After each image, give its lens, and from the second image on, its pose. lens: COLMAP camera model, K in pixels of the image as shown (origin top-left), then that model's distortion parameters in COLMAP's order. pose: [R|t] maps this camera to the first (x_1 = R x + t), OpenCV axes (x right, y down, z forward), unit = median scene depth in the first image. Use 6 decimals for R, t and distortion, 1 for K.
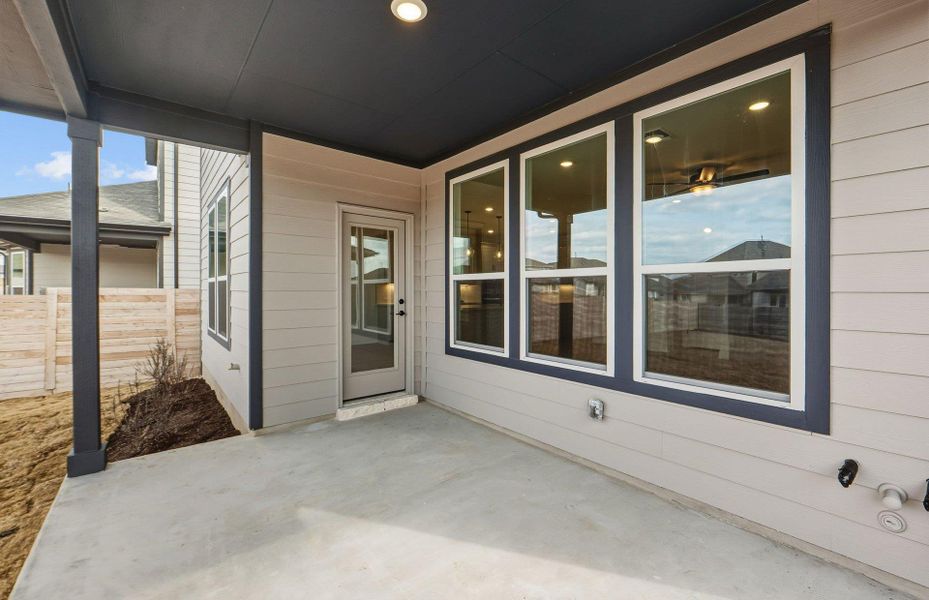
lens RADIAL K [[399.1, 0, 463.6], [0, 399.1, 292.3], [0, 0, 1]] dist [-0.001608, -0.000293]
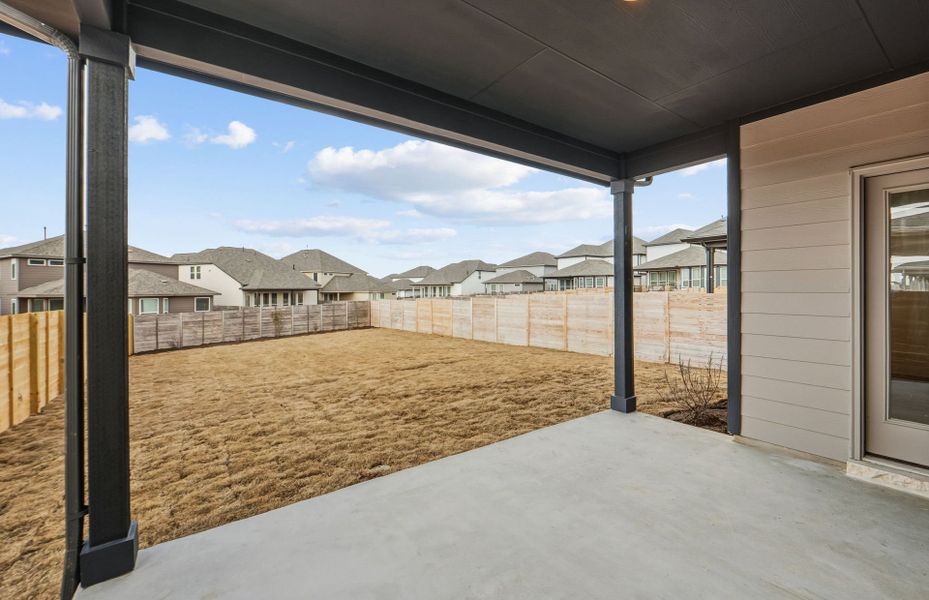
lens RADIAL K [[389.5, 0, 463.5], [0, 389.5, 290.2], [0, 0, 1]] dist [-0.000408, -0.000059]
pose [[-0.063319, 0.000990, -0.997993, 0.502726], [-0.004266, 0.999990, 0.001262, -0.006946], [0.997984, 0.004337, -0.063315, 0.426407]]
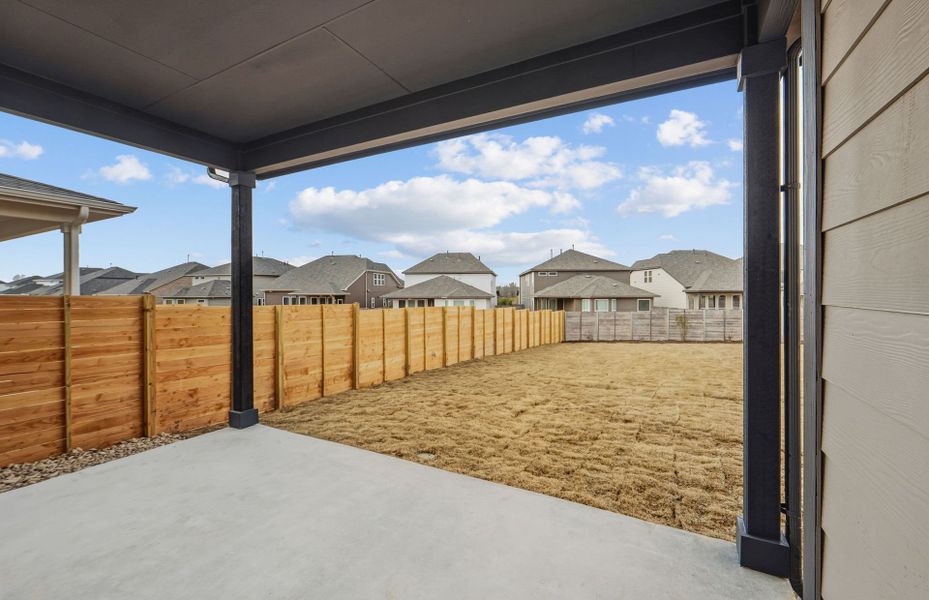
lens RADIAL K [[387.3, 0, 465.9], [0, 387.3, 296.9], [0, 0, 1]] dist [-0.002727, -0.000227]
pose [[-0.922822, 0.006733, -0.385167, -0.200583], [0.001143, 0.999891, 0.014741, -0.009160], [0.385224, 0.013163, -0.922729, 1.226503]]
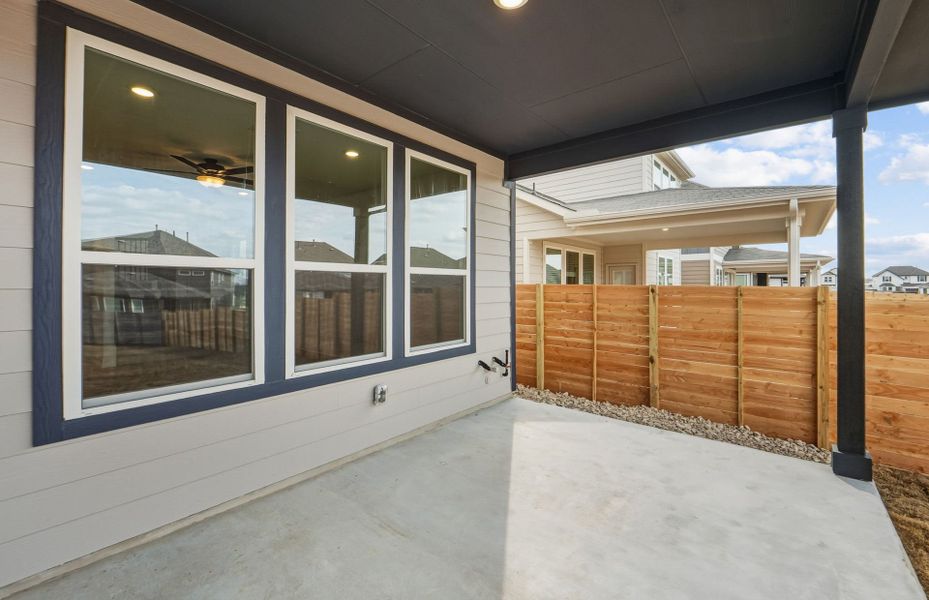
lens RADIAL K [[396.5, 0, 475.5], [0, 396.5, 283.6], [0, 0, 1]] dist [-0.001704, -0.000144]
pose [[-0.218652, 0.005375, 0.975788, -0.674858], [0.005390, 0.999976, -0.004300, -0.004463], [-0.975788, 0.004319, -0.218675, 0.836315]]
